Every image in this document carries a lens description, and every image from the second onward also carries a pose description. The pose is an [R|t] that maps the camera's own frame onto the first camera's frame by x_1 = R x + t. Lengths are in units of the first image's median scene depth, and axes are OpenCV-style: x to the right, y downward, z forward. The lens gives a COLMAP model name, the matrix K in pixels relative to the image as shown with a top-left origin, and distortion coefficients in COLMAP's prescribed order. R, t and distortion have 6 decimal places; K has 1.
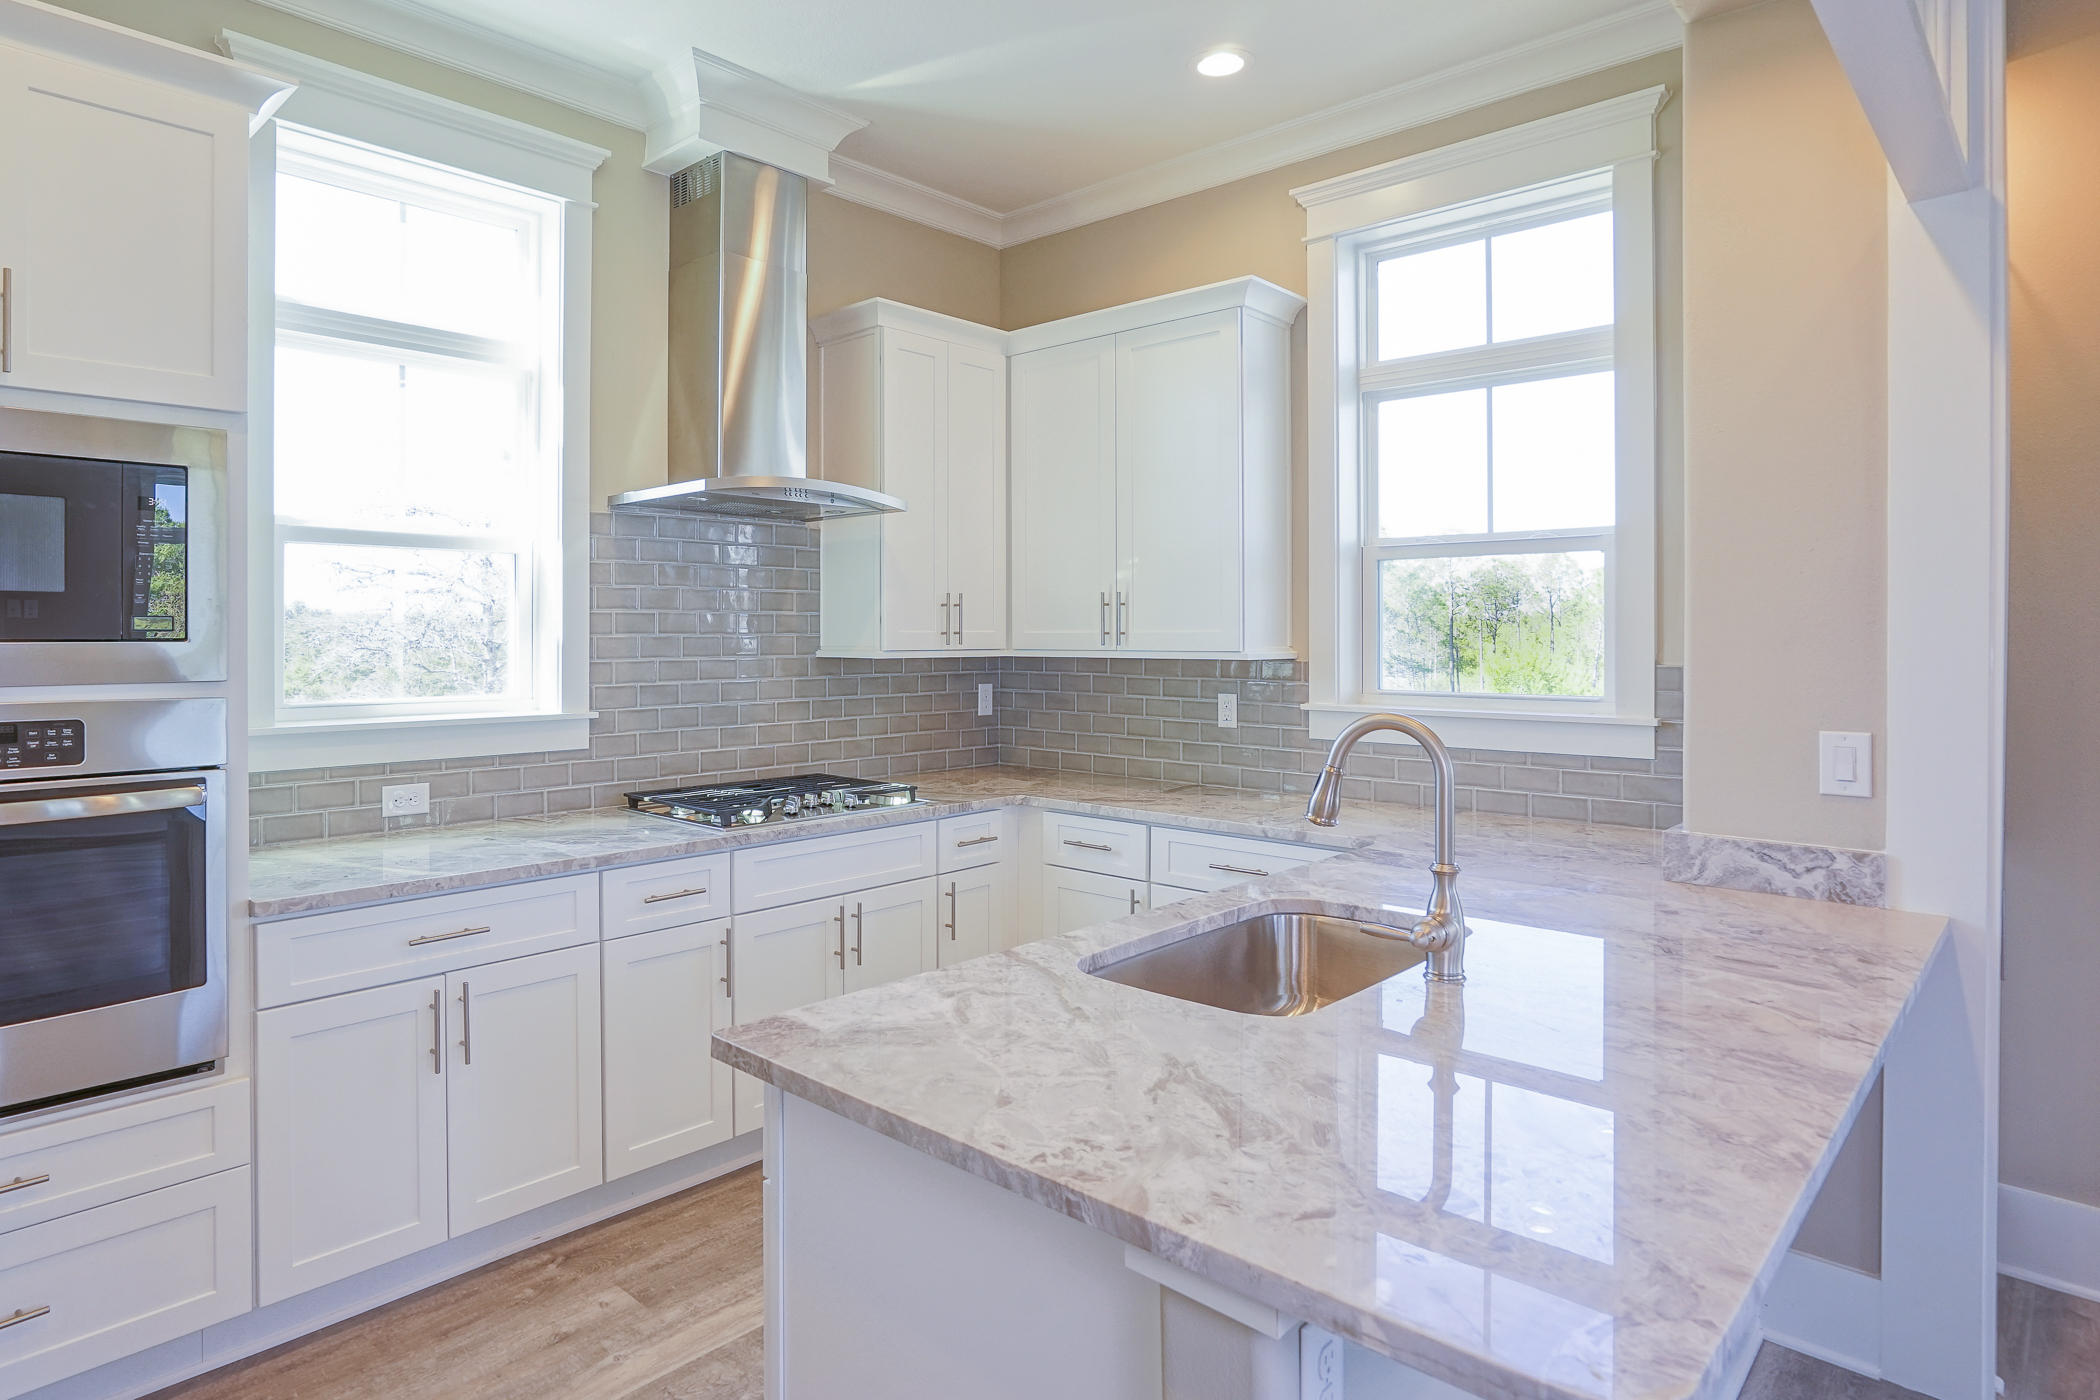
lens RADIAL K [[1183.5, 0, 885.0], [0, 1183.5, 631.9], [0, 0, 1]] dist [-0.040343, 0.021010]
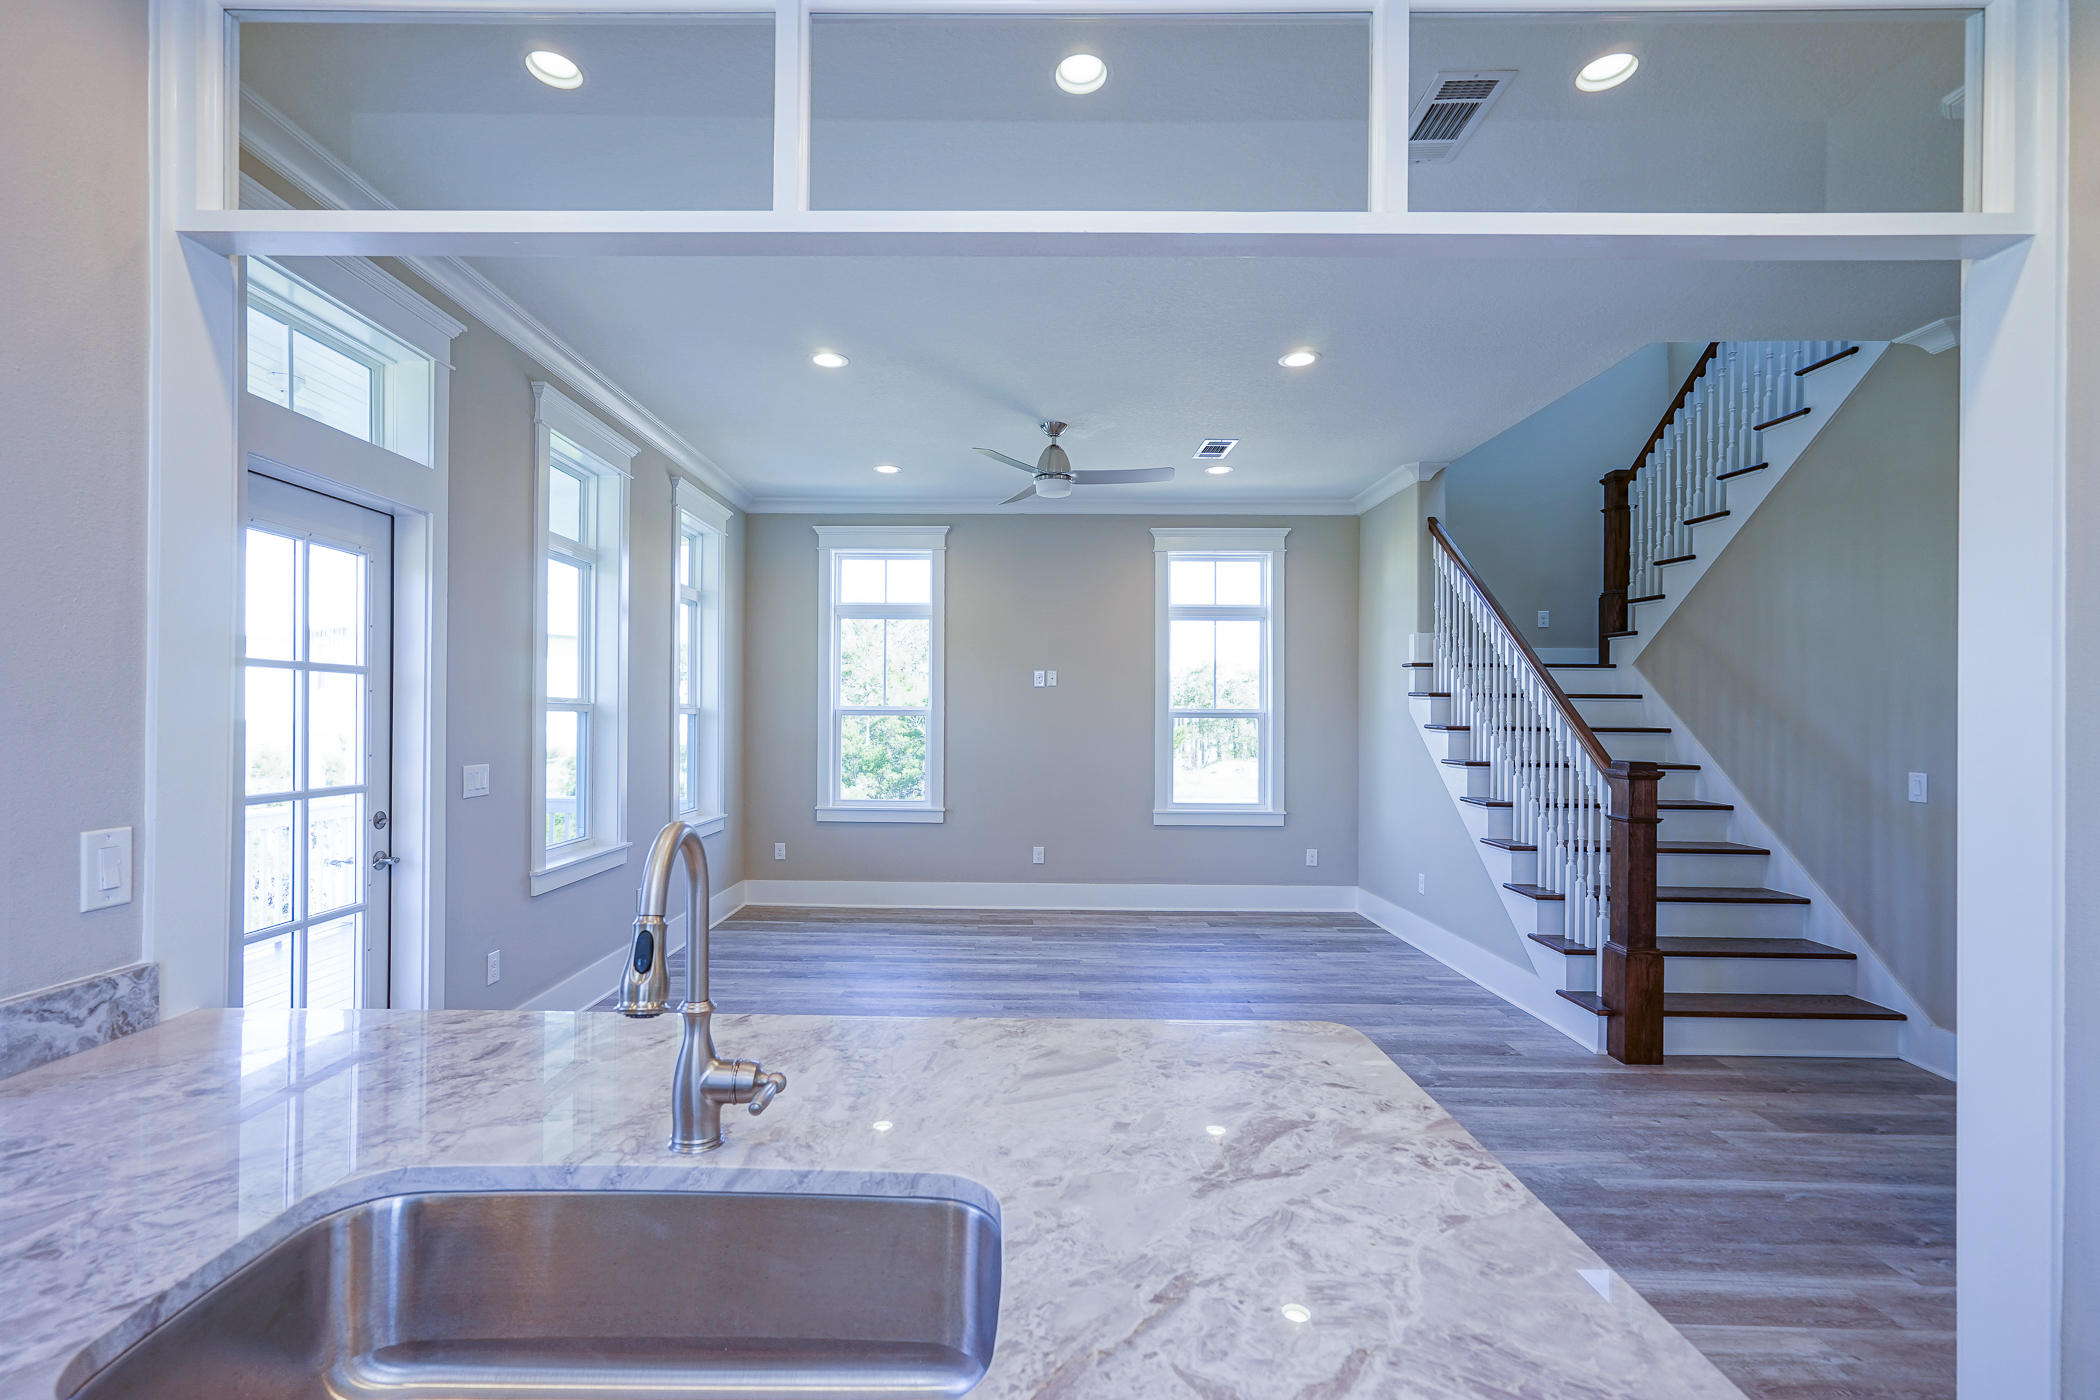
lens RADIAL K [[965.4, 0, 1015.9], [0, 965.4, 720.8], [0, 0, 1]] dist [-0.011542, 0.011124]
pose [[-0.713142, -0.006528, 0.700990, -0.103949], [-0.007834, 0.999968, 0.001343, 0.003745], [-0.700976, -0.004534, -0.713170, 1.020613]]
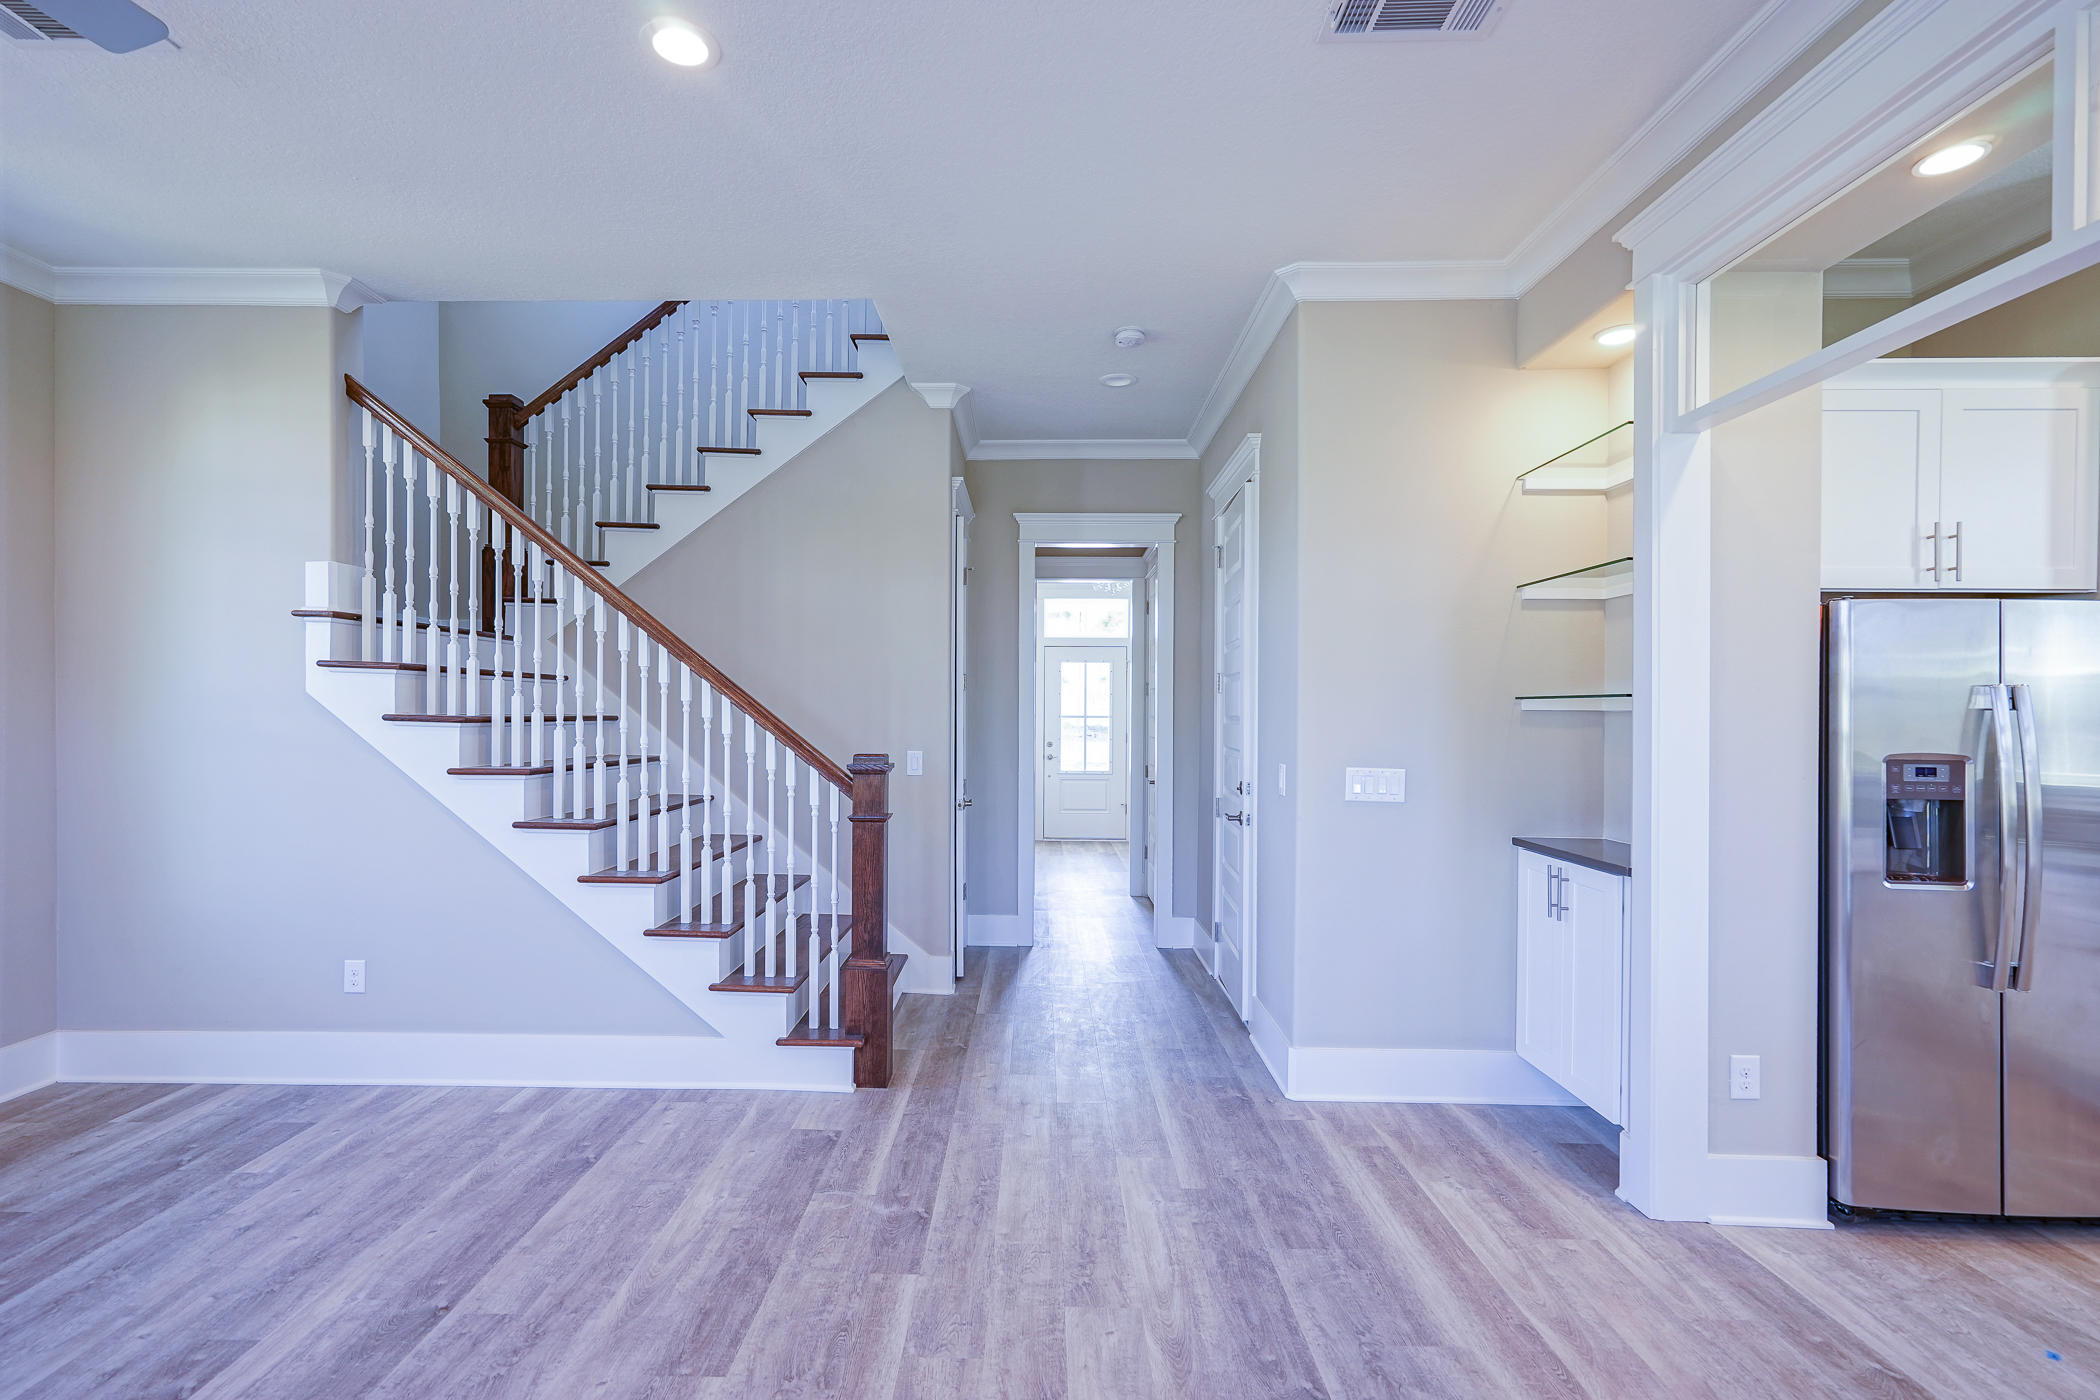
lens RADIAL K [[966.7, 0, 1016.7], [0, 966.7, 711.2], [0, 0, 1]] dist [0.008904, 0.000211]
pose [[-0.709170, -0.003433, -0.705029, 1.303837], [-0.005487, 0.999985, 0.000649, -0.004202], [0.705016, 0.004329, -0.709178, 0.282266]]
